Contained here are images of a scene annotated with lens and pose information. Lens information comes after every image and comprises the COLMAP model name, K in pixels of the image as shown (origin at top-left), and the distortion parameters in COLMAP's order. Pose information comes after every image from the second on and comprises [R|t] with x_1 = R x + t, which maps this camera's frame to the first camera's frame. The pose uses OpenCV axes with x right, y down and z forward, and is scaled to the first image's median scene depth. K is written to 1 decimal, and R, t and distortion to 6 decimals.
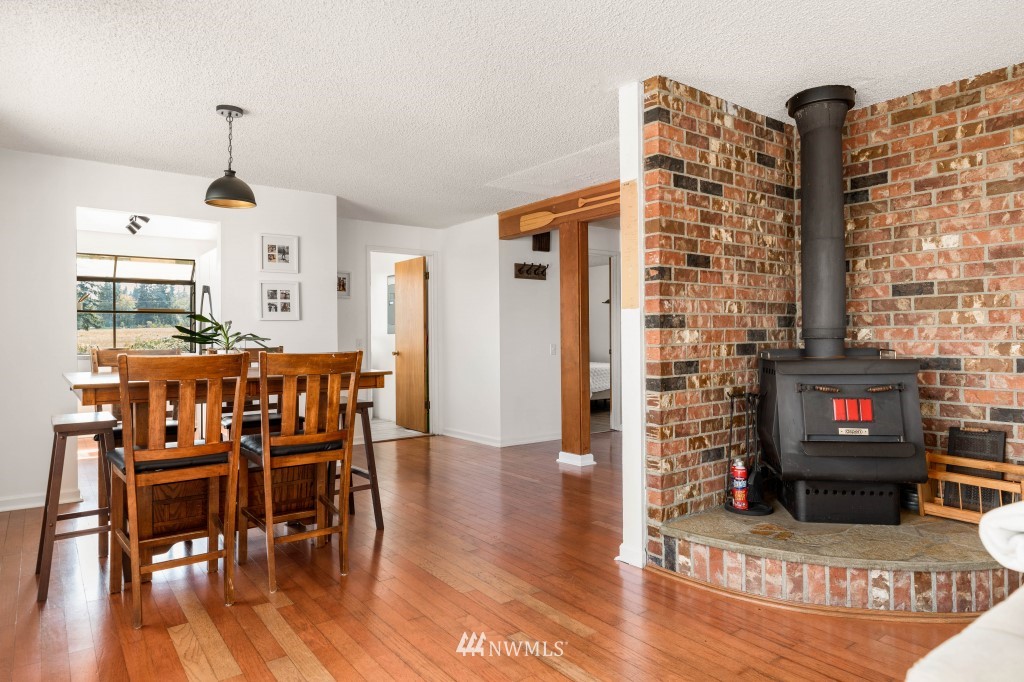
lens RADIAL K [[626.5, 0, 515.4], [0, 626.5, 332.9], [0, 0, 1]] dist [0.009171, 0.000885]
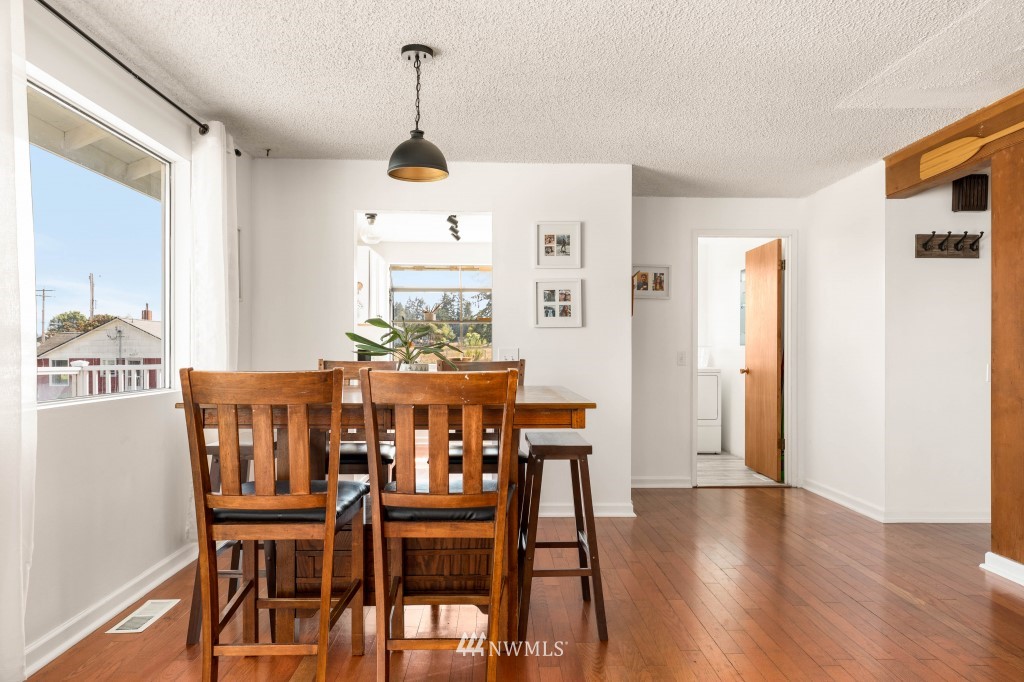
lens RADIAL K [[671.4, 0, 511.7], [0, 671.4, 351.9], [0, 0, 1]] dist [0.011161, 0.000674]
pose [[0.811575, 0.011718, -0.584130, 0.077027], [-0.005438, 0.999907, 0.012502, 0.001007], [0.584222, -0.006970, 0.811564, 0.244503]]
